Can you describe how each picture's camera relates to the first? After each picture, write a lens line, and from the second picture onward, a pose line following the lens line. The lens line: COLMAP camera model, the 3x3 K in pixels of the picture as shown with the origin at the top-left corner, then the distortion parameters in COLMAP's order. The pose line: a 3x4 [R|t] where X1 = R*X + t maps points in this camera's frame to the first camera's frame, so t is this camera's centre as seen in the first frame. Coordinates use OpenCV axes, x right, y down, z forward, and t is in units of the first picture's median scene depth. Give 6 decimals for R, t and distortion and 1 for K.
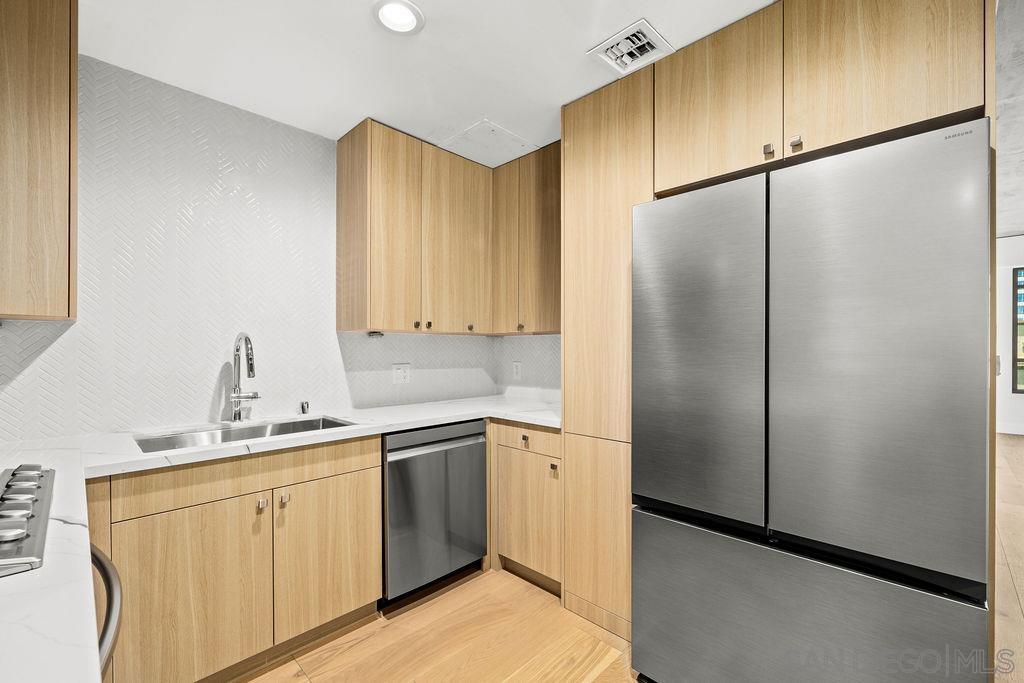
lens RADIAL K [[435.1, 0, 514.5], [0, 435.1, 349.7], [0, 0, 1]] dist [0.002011, 0.000135]
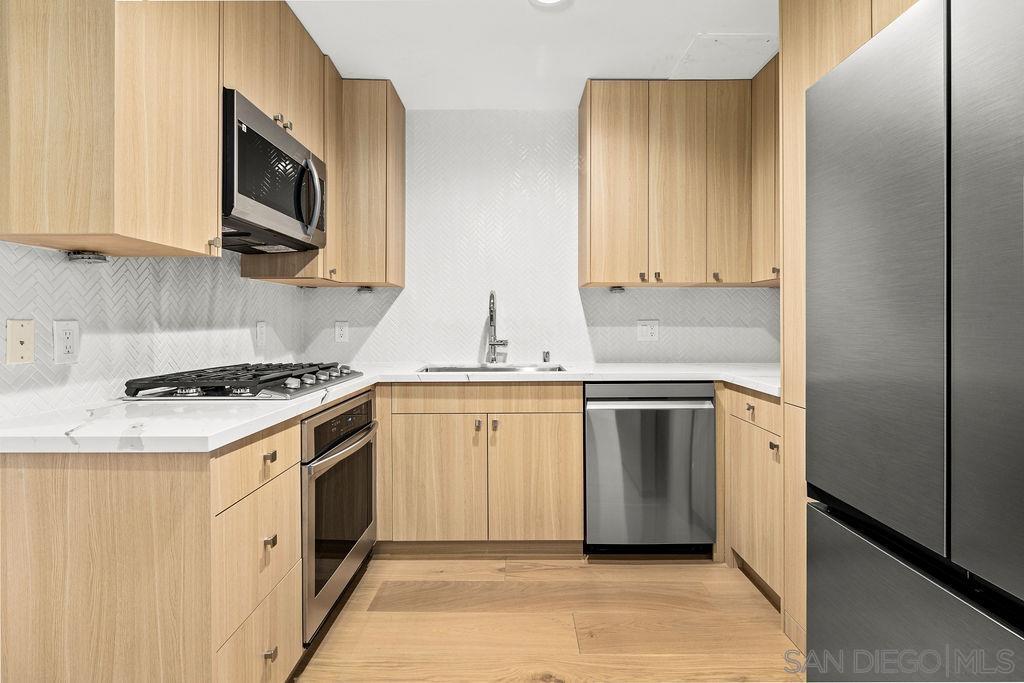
lens RADIAL K [[498.4, 0, 511.0], [0, 498.4, 319.5], [0, 0, 1]] dist [-0.005146, -0.000022]
pose [[0.692396, -0.005864, -0.721494, 0.431387], [0.003013, 0.999982, -0.005236, 0.050089], [0.721511, 0.001452, 0.692401, 0.054335]]
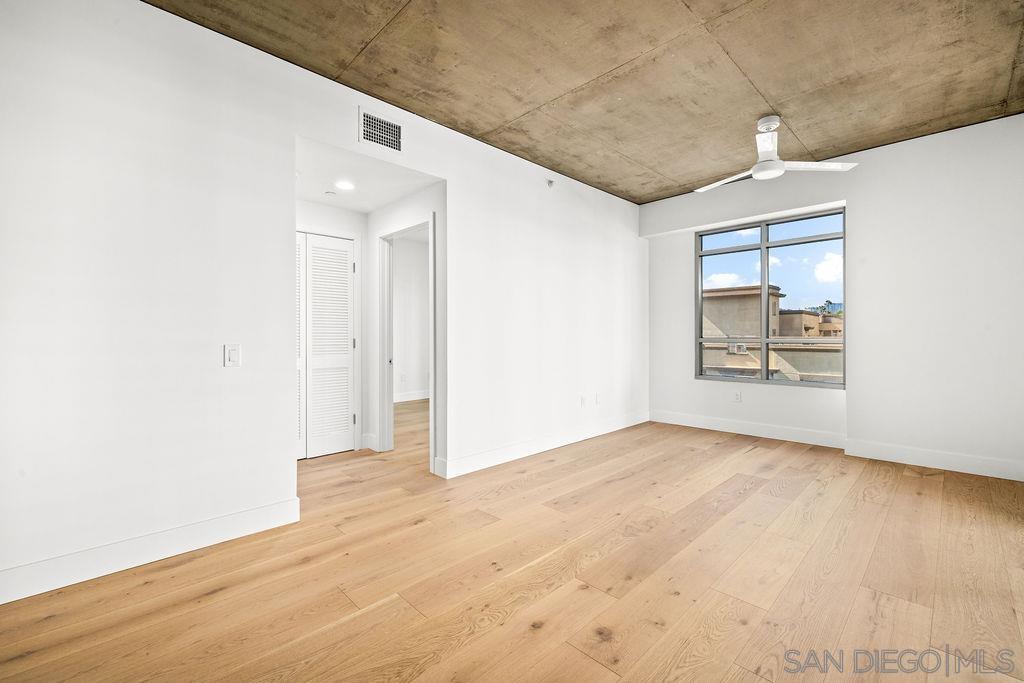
lens RADIAL K [[437.6, 0, 515.0], [0, 437.6, 335.1], [0, 0, 1]] dist [0.010023, -0.000140]
pose [[0.999877, -0.003097, -0.015397, 2.523016], [0.003058, 0.999992, -0.002521, 0.048937], [0.015404, 0.002474, 0.999878, 0.446238]]
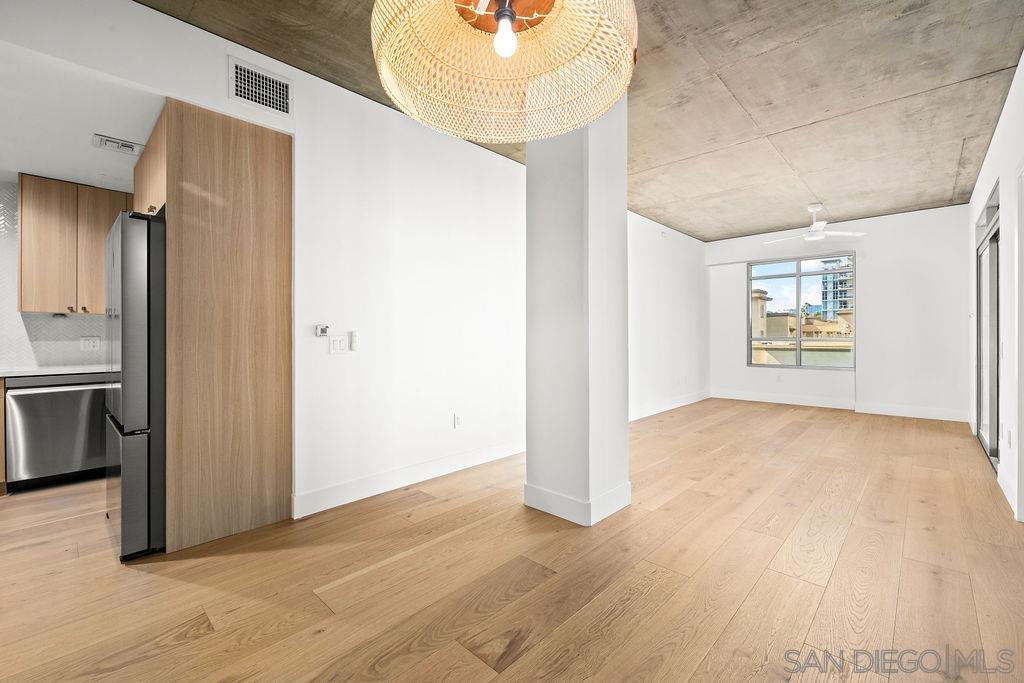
lens RADIAL K [[435.8, 0, 513.3], [0, 435.8, 336.5], [0, 0, 1]] dist [0.000894, 0.000179]
pose [[0.999900, -0.003984, 0.013554, 1.510131], [0.004009, 0.999990, -0.001834, 0.054875], [-0.013546, 0.001888, 0.999906, -0.600862]]
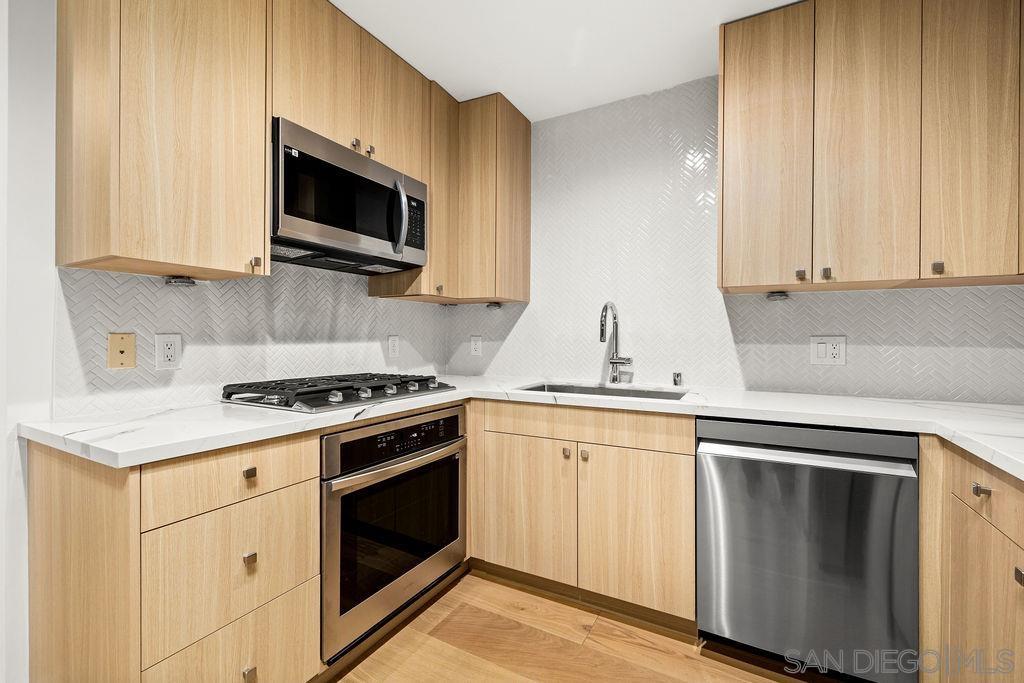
lens RADIAL K [[435.8, 0, 513.3], [0, 435.8, 336.5], [0, 0, 1]] dist [0.000894, 0.000179]
pose [[0.270146, -0.000709, -0.962819, 0.373656], [-0.002310, 0.999996, -0.001385, 0.049347], [0.962817, 0.002598, 0.270144, 0.459905]]
